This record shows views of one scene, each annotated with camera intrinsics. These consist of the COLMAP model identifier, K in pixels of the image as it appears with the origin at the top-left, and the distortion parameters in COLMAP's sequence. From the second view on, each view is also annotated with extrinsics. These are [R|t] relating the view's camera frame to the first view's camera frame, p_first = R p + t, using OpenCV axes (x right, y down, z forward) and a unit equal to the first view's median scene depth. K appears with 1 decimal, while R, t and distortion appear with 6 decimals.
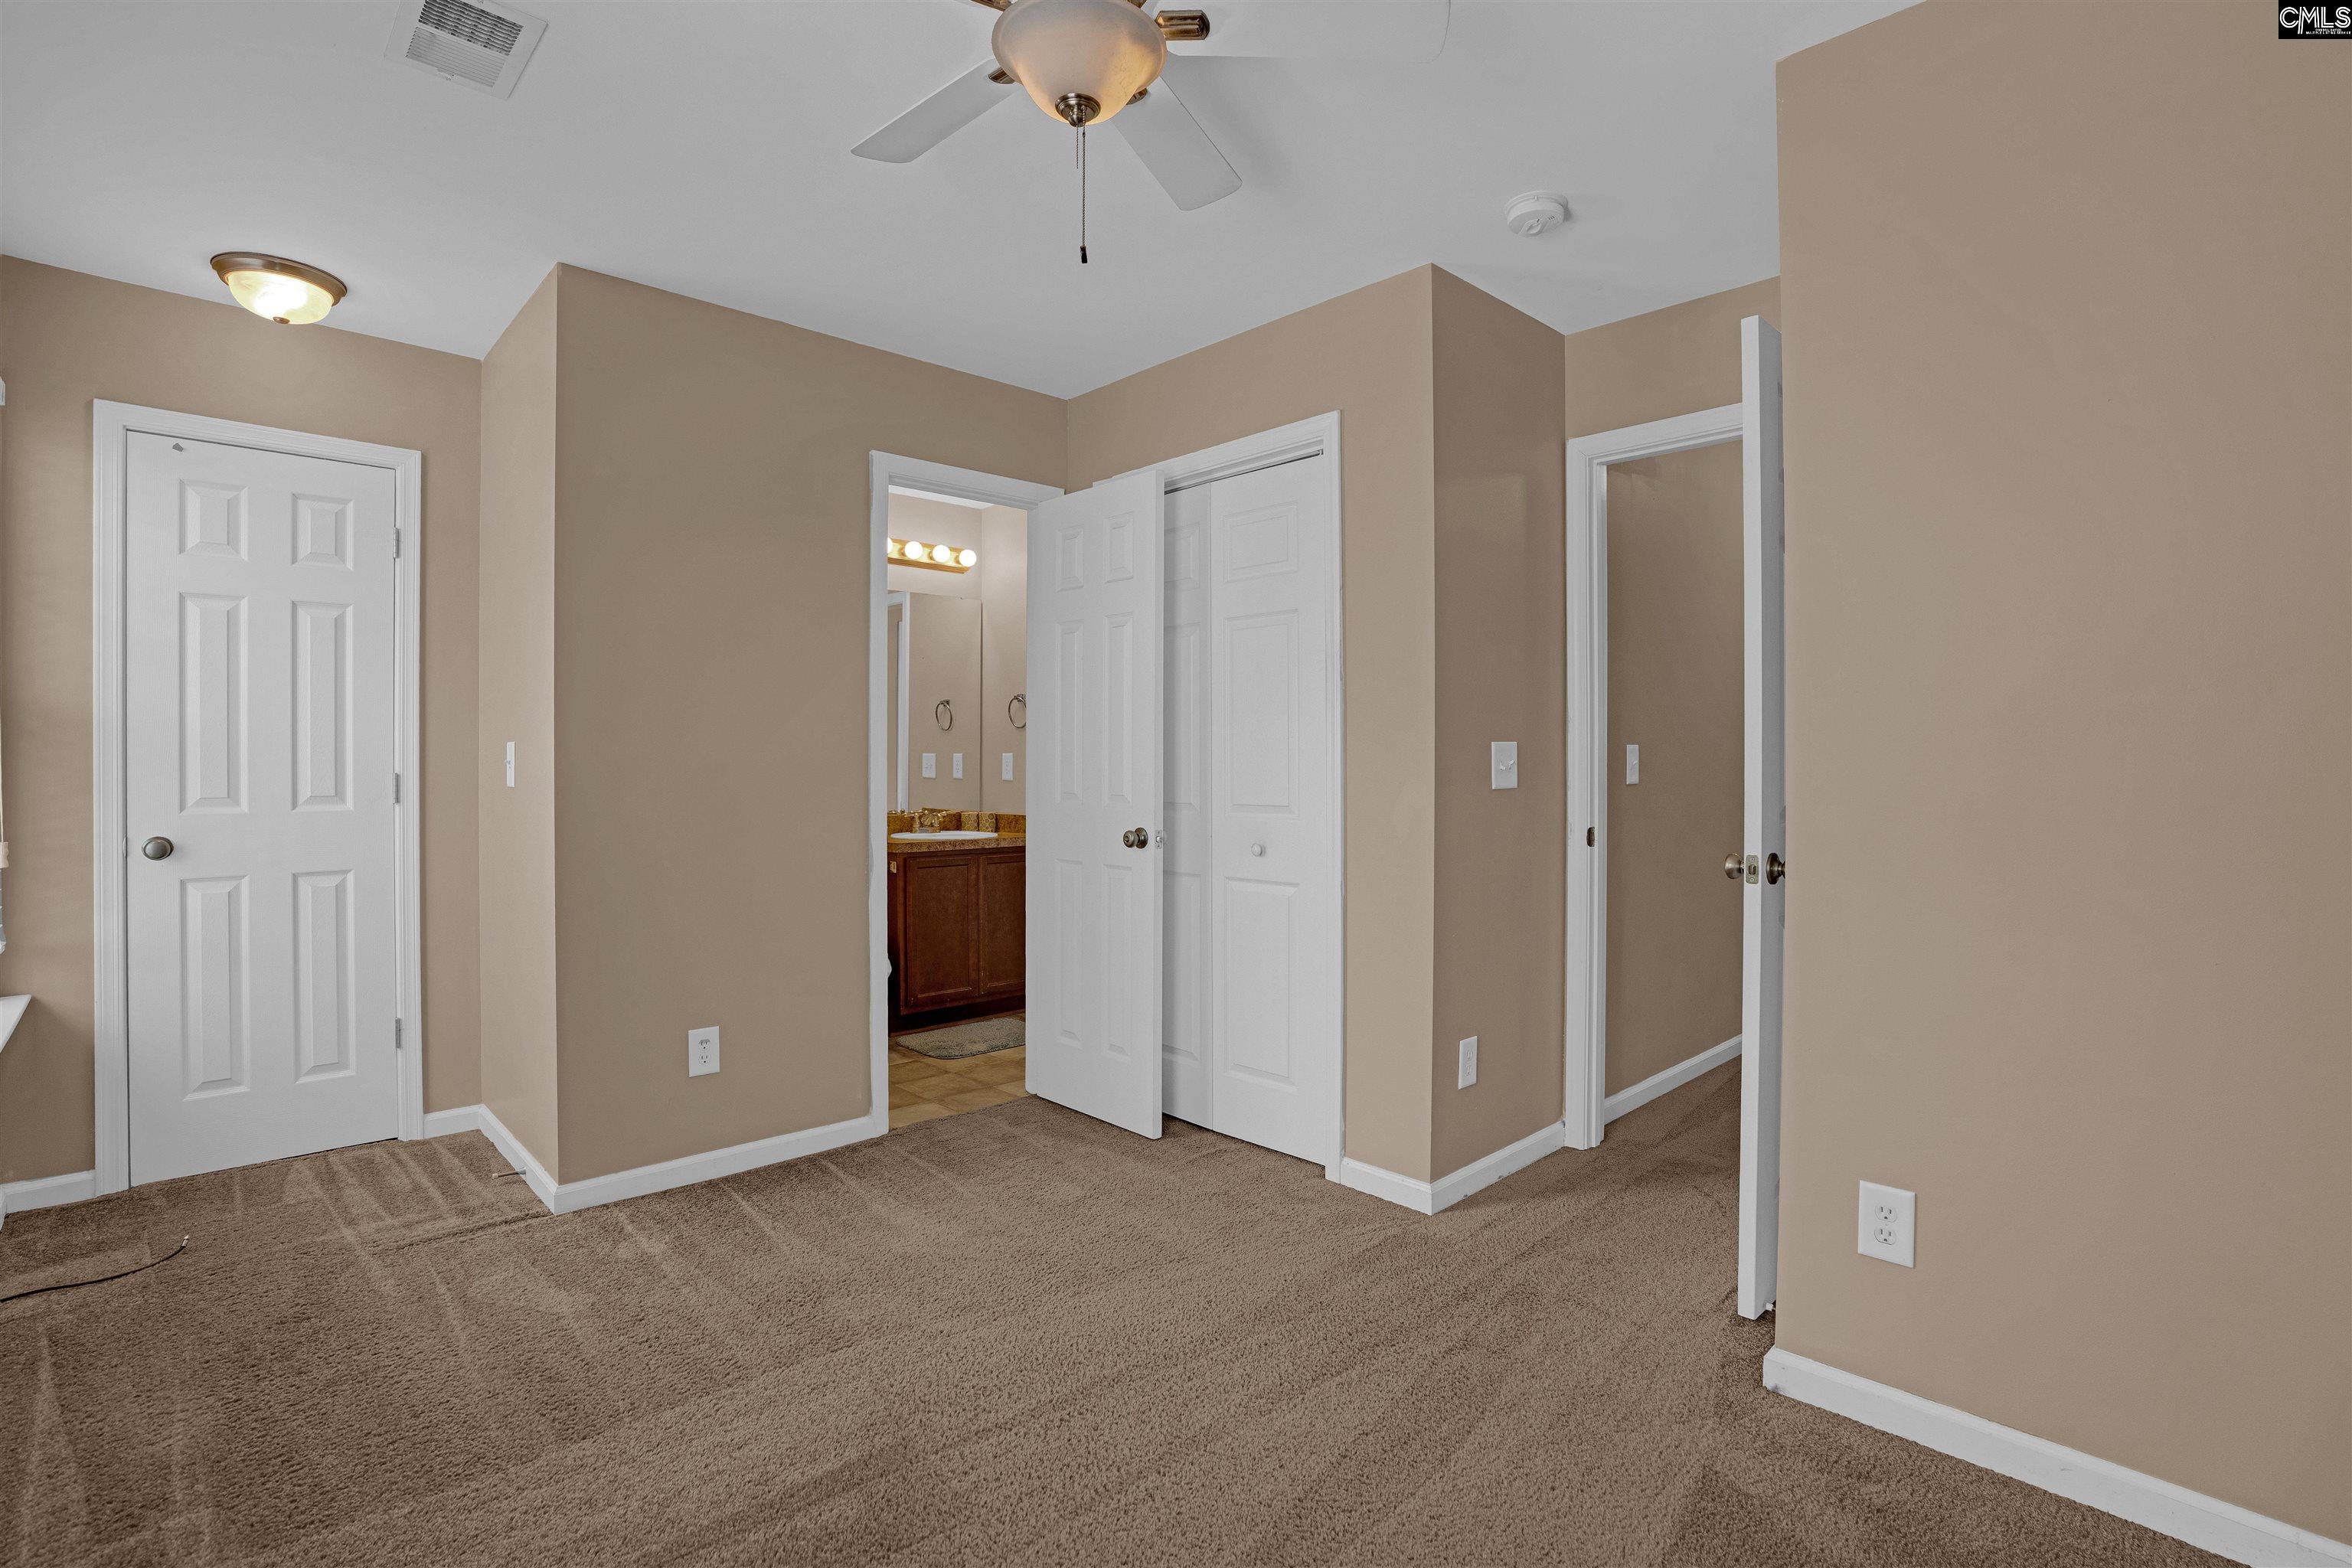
lens RADIAL K [[1139.5, 0, 1177.8], [0, 1139.5, 774.2], [0, 0, 1]] dist [-0.005335, 0.002058]
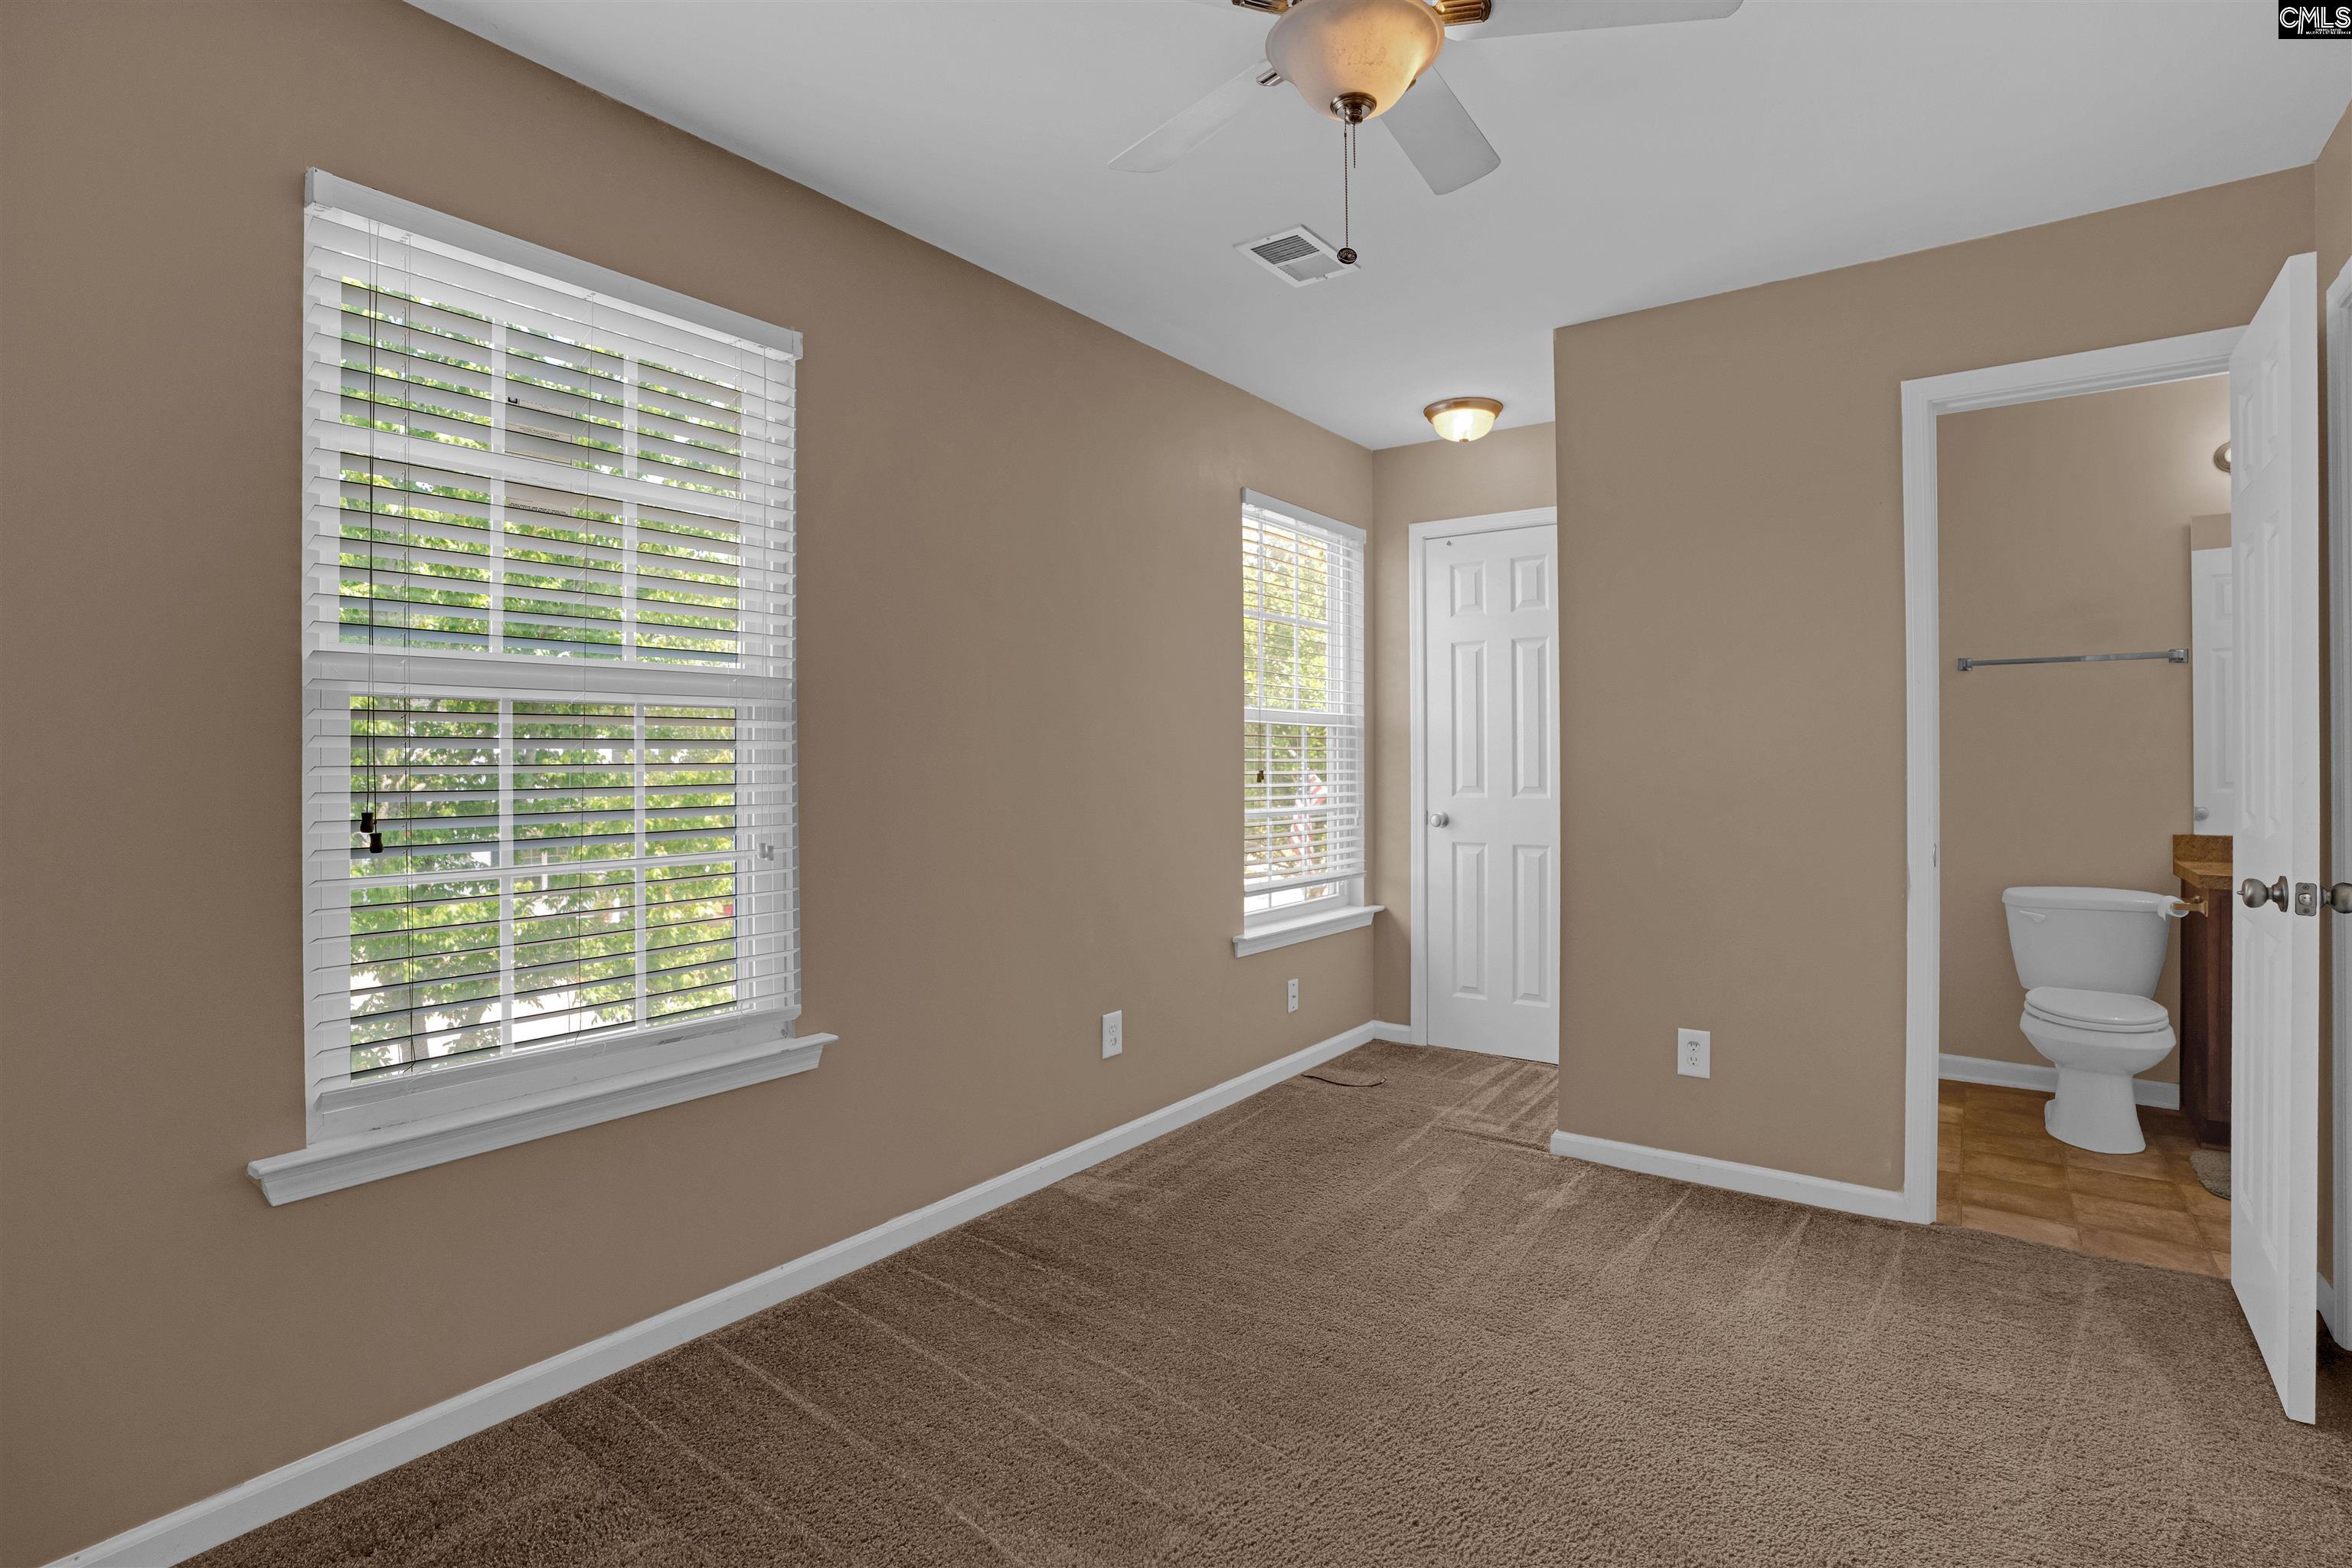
lens RADIAL K [[1139.5, 0, 1180.0], [0, 1139.5, 773.4], [0, 0, 1]] dist [-0.005335, 0.002058]
pose [[0.200133, 0.008599, -0.979731, 0.476564], [-0.004642, 0.999959, 0.007828, -0.004912], [0.979758, 0.002981, 0.200165, 0.376795]]
